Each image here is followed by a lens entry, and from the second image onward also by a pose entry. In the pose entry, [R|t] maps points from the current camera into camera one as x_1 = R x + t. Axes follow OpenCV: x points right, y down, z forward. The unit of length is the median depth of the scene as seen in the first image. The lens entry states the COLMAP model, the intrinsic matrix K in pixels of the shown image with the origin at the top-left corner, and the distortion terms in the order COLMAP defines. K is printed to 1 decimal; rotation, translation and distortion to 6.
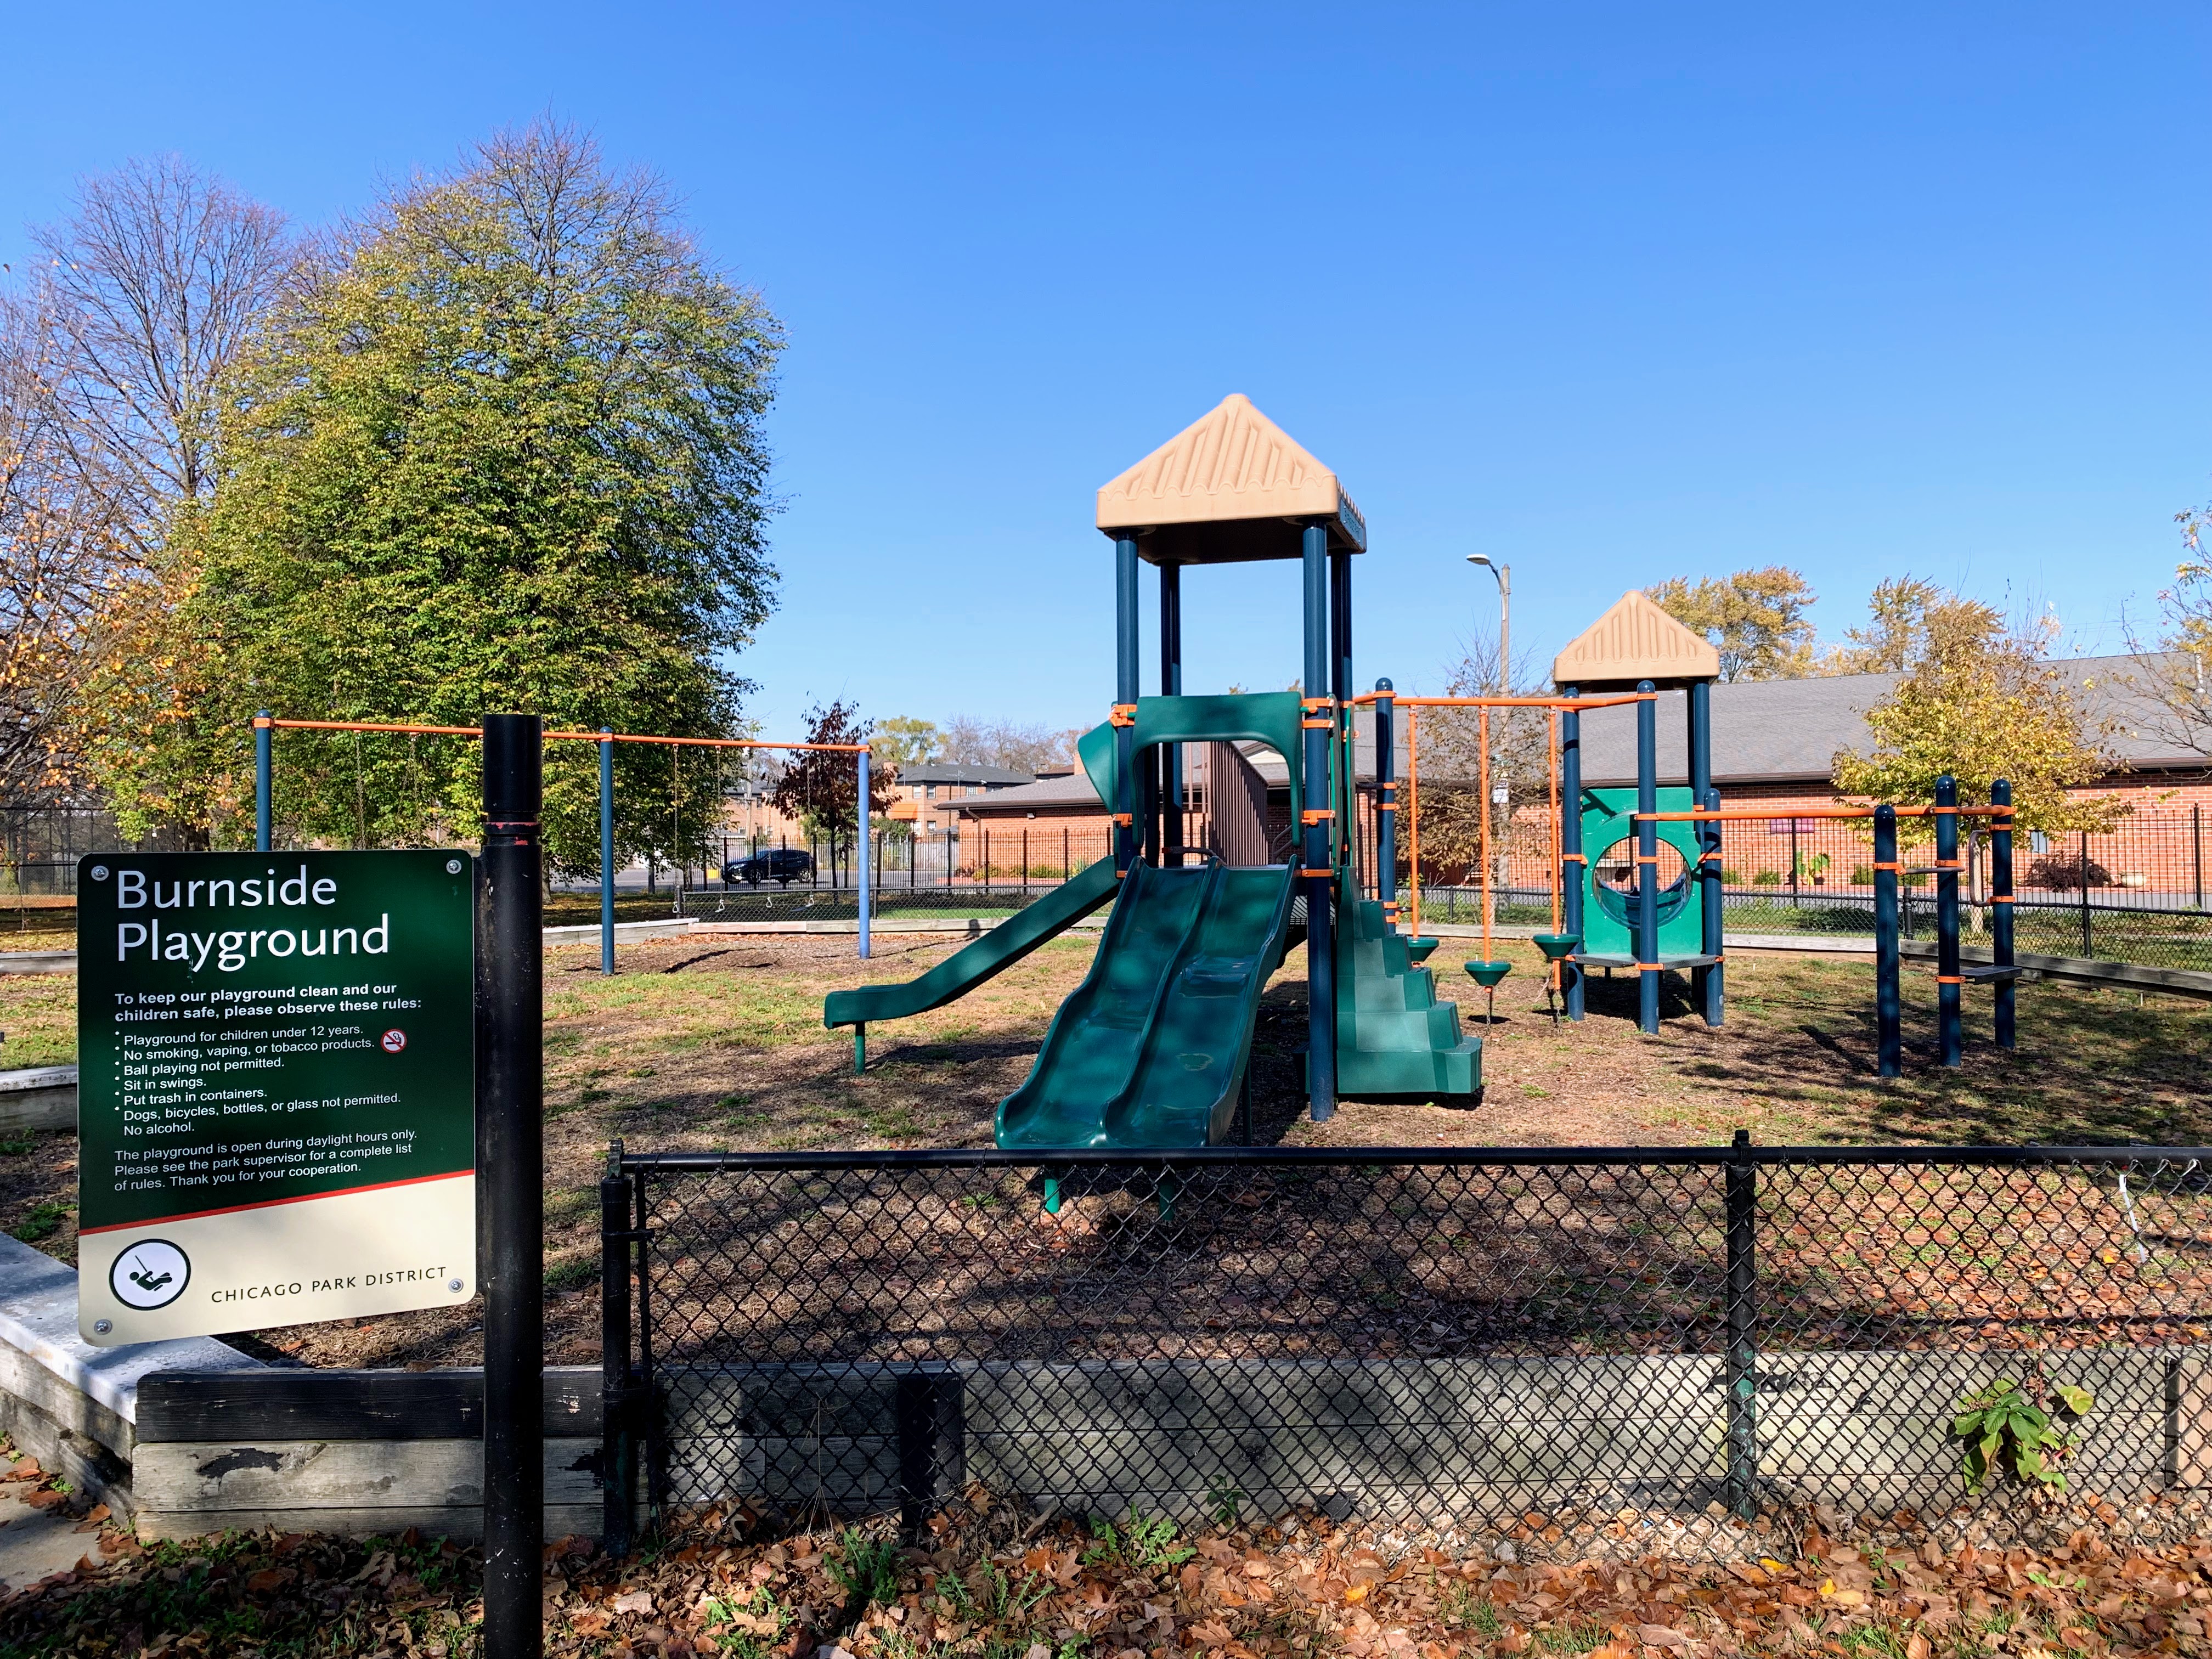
lens RADIAL K [[1687.4, 0, 1111.2], [0, 1687.4, 830.9], [0, 0, 1]] dist [0.000846, -0.001431]
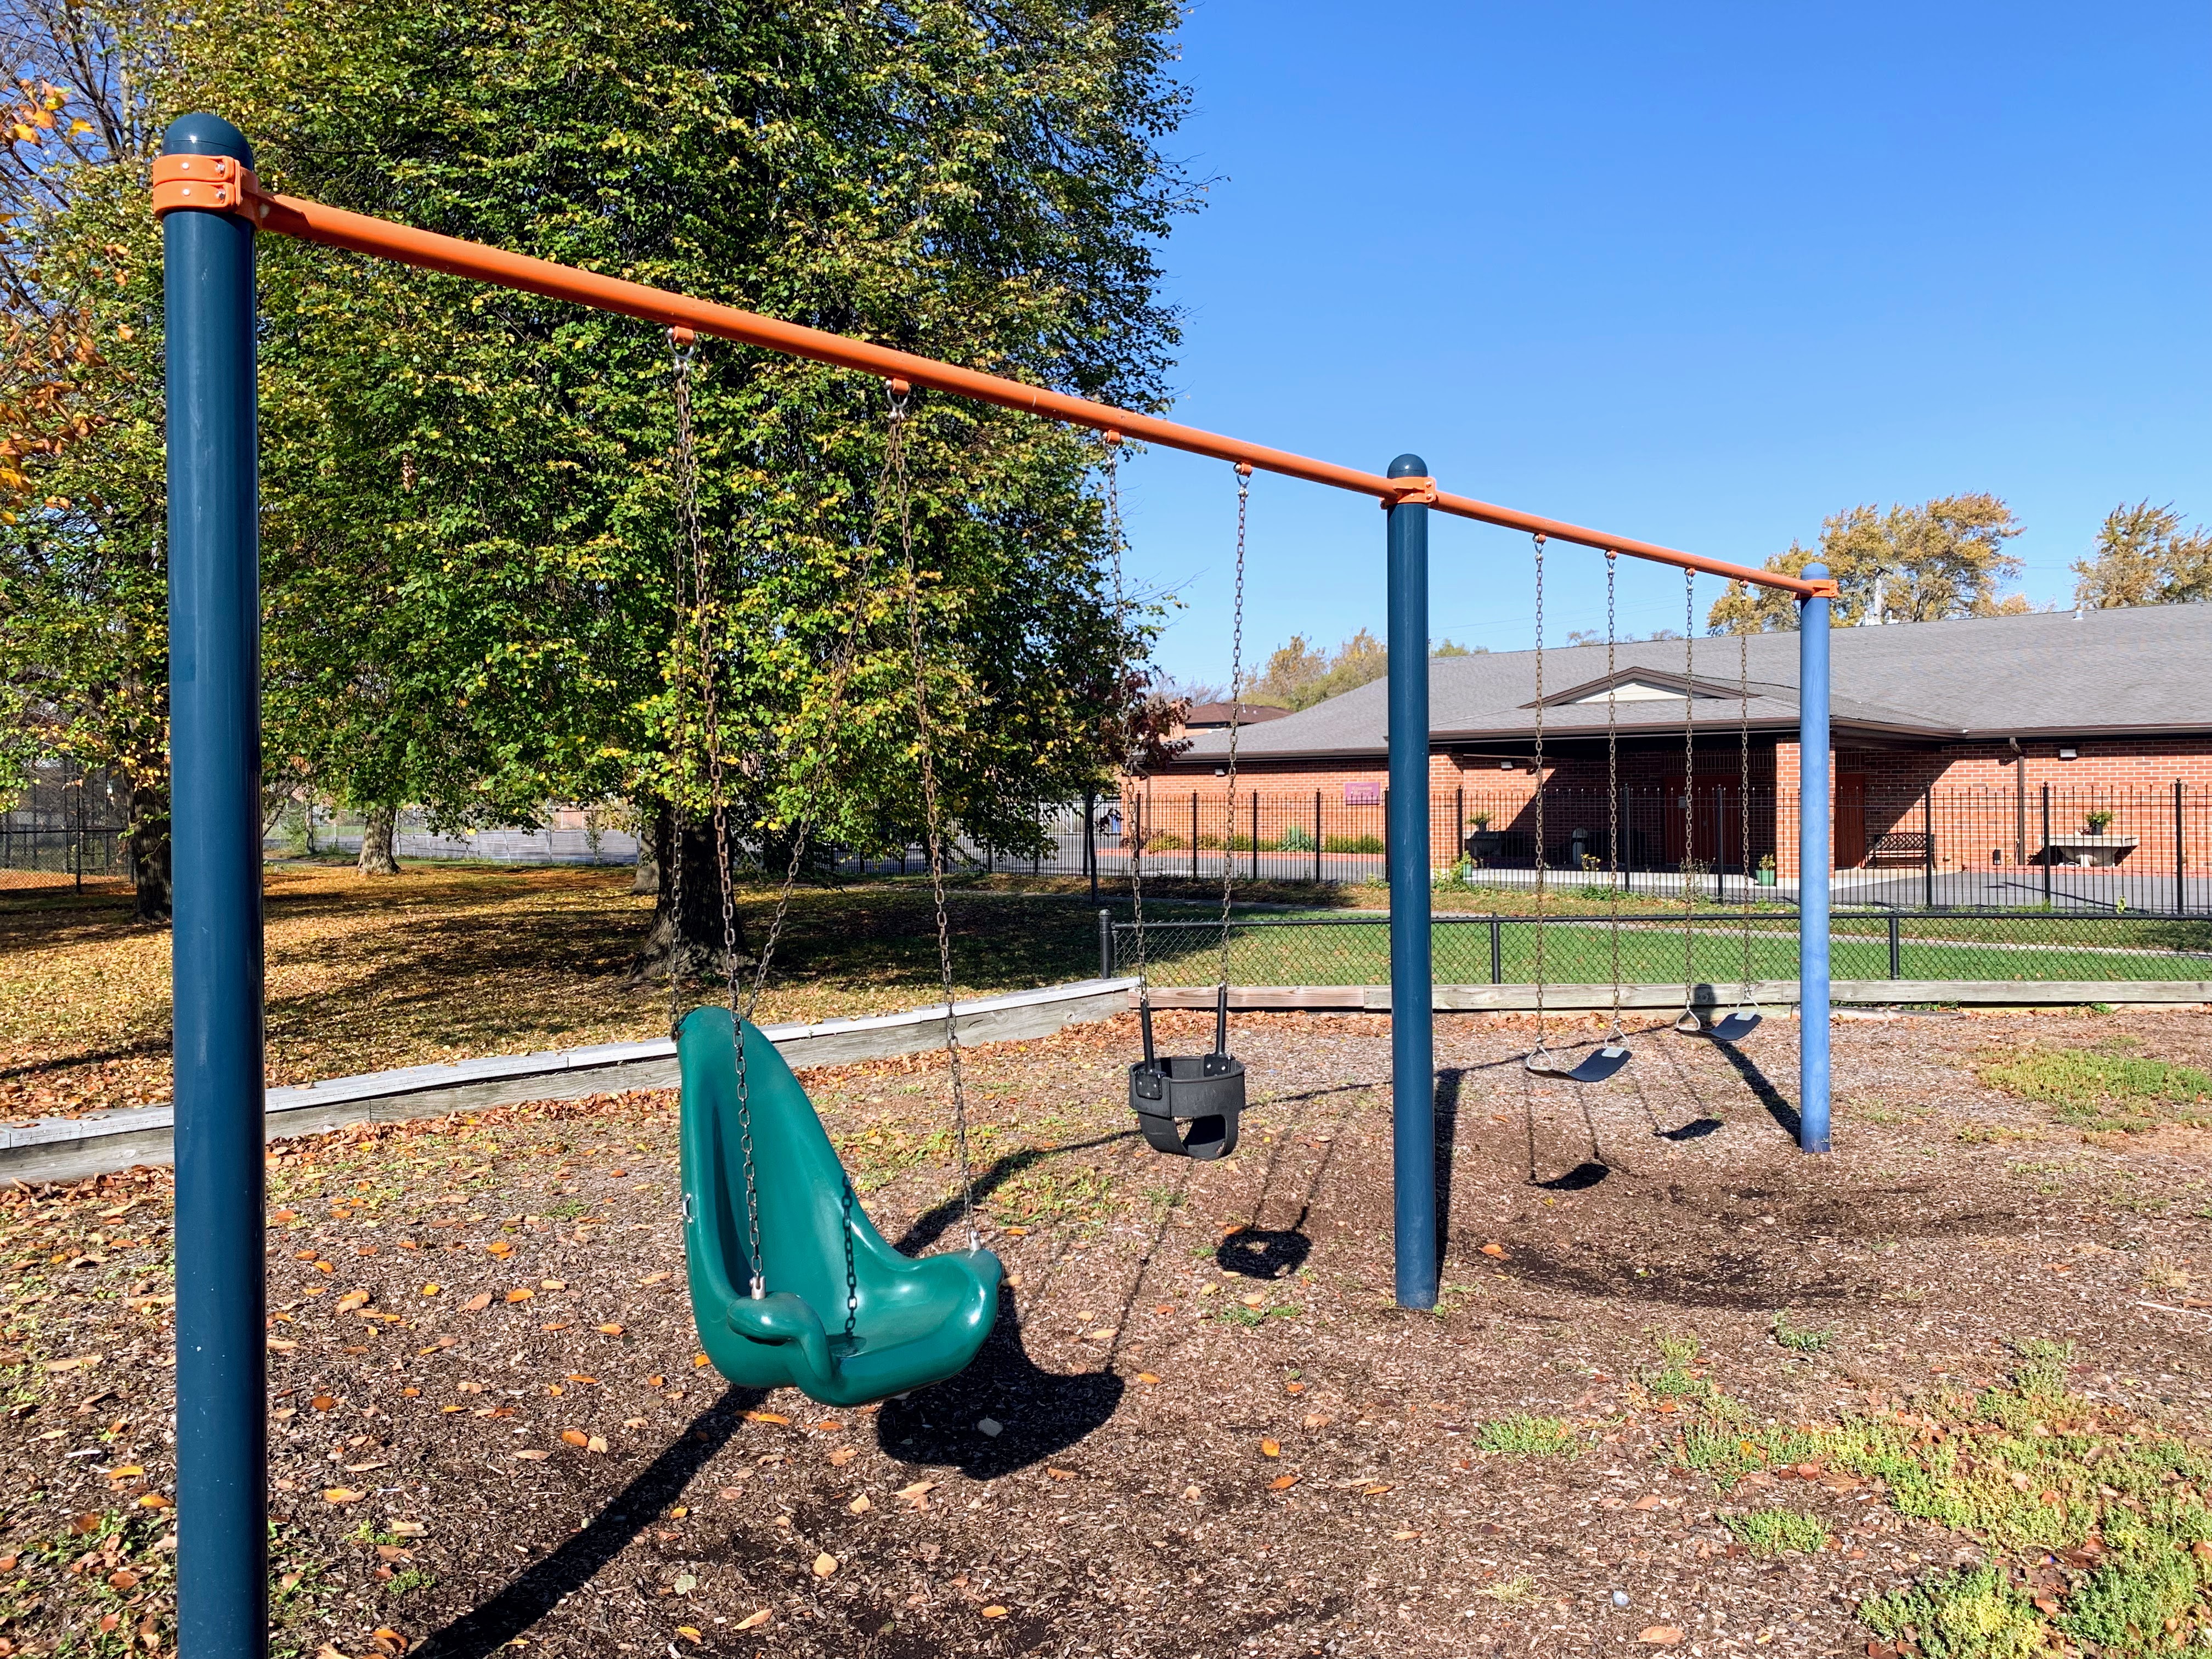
lens RADIAL K [[1687.4, 0, 1109.3], [0, 1687.4, 839.0], [0, 0, 1]] dist [0.000846, -0.001431]
pose [[0.999978, 0.006201, 0.002151, -0.269646], [-0.006265, 0.999499, 0.031009, -0.004183], [-0.001958, -0.031022, 0.999517, 0.542778]]
